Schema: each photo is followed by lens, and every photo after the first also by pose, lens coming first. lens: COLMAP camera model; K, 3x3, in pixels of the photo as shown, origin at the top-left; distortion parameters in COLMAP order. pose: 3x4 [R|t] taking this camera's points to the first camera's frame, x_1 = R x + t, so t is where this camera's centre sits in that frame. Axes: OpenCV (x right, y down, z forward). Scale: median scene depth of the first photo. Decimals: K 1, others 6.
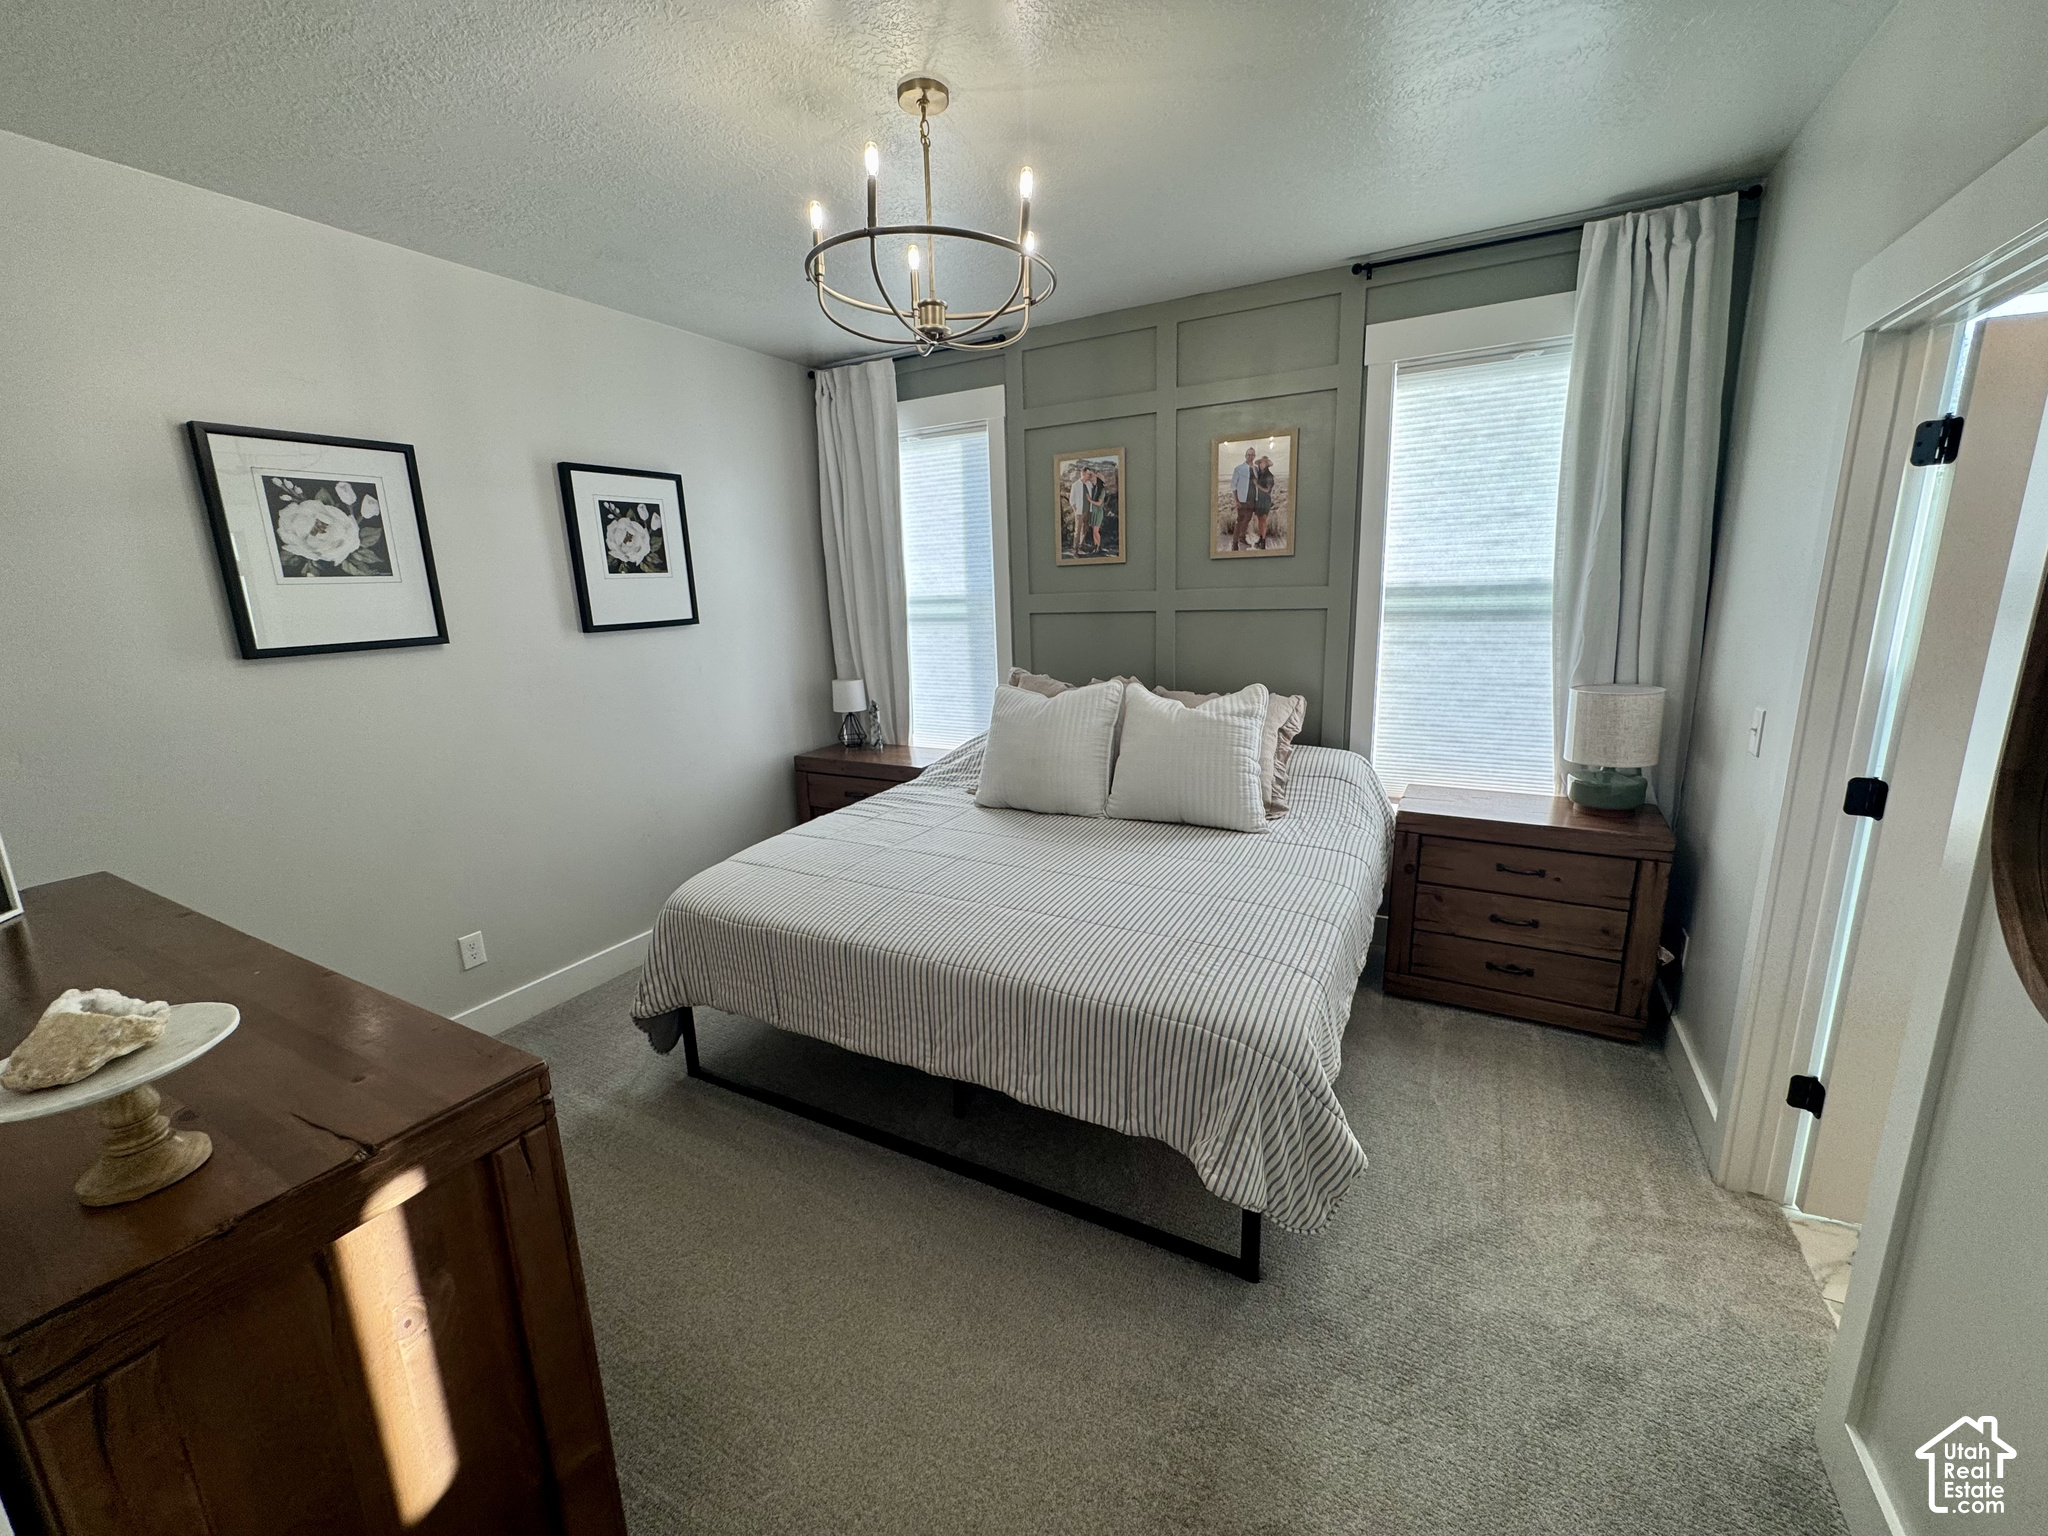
lens RADIAL K [[820.0, 0, 1011.6], [0, 820.0, 765.2], [0, 0, 1]] dist [0.000539, -0.000128]
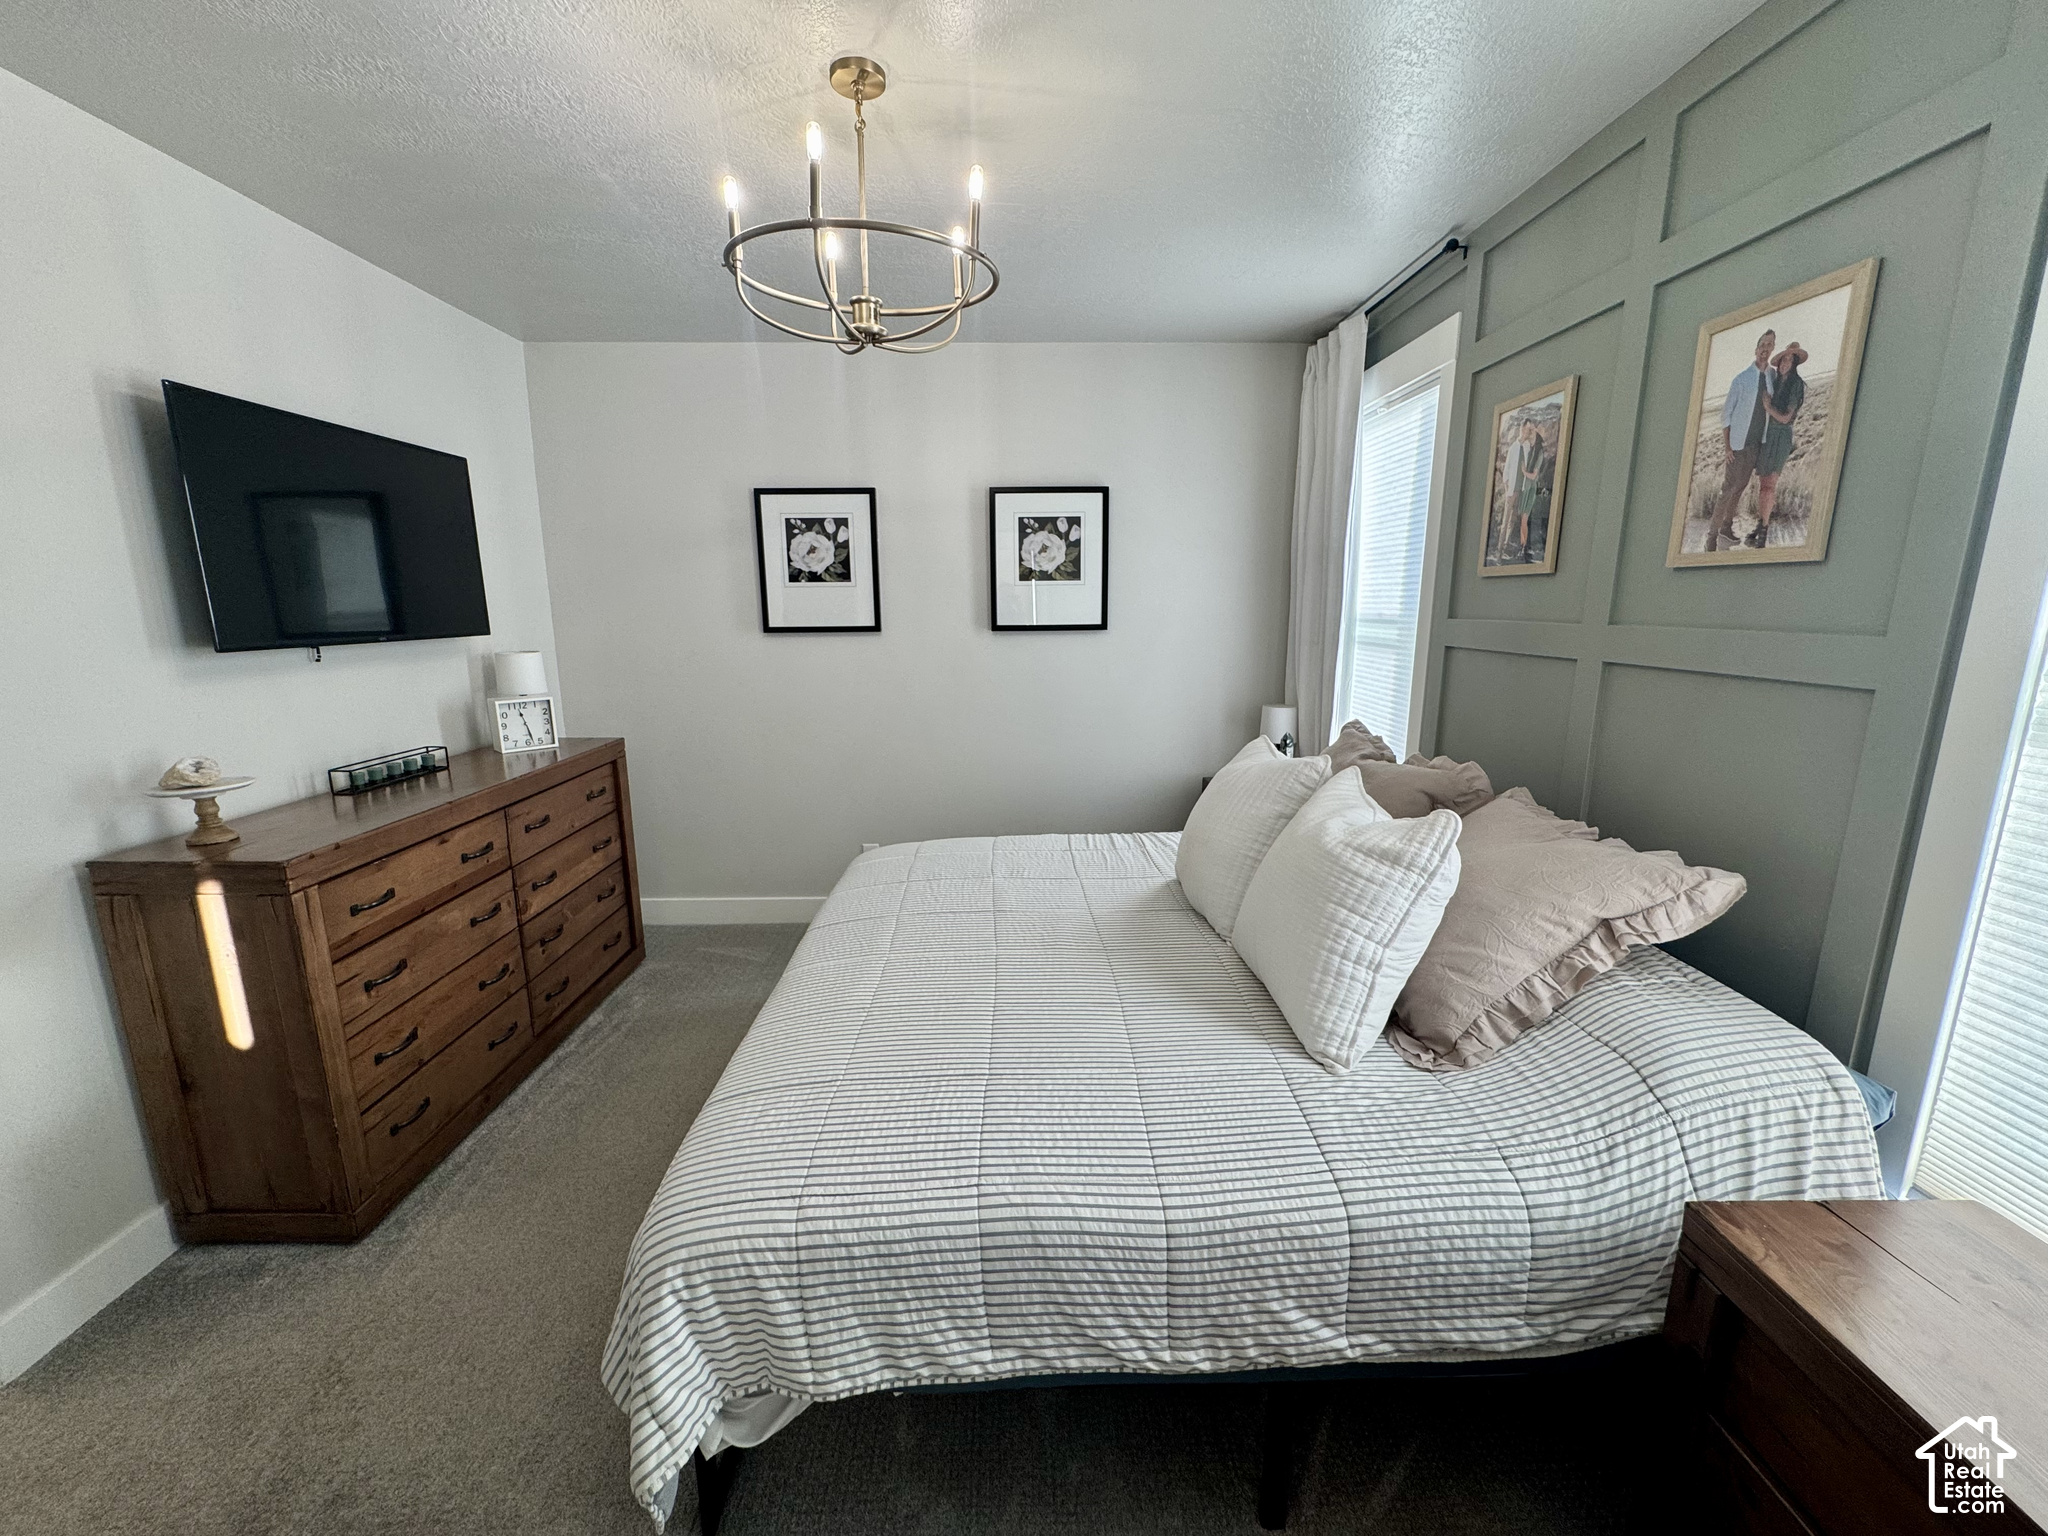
lens RADIAL K [[820.0, 0, 1031.7], [0, 820.0, 761.9], [0, 0, 1]] dist [0.000539, -0.000128]
pose [[0.501018, 0.199814, -0.842054, 0.513786], [-0.202933, 0.972979, 0.110138, -0.113181], [0.841308, 0.115699, 0.528029, 0.422627]]
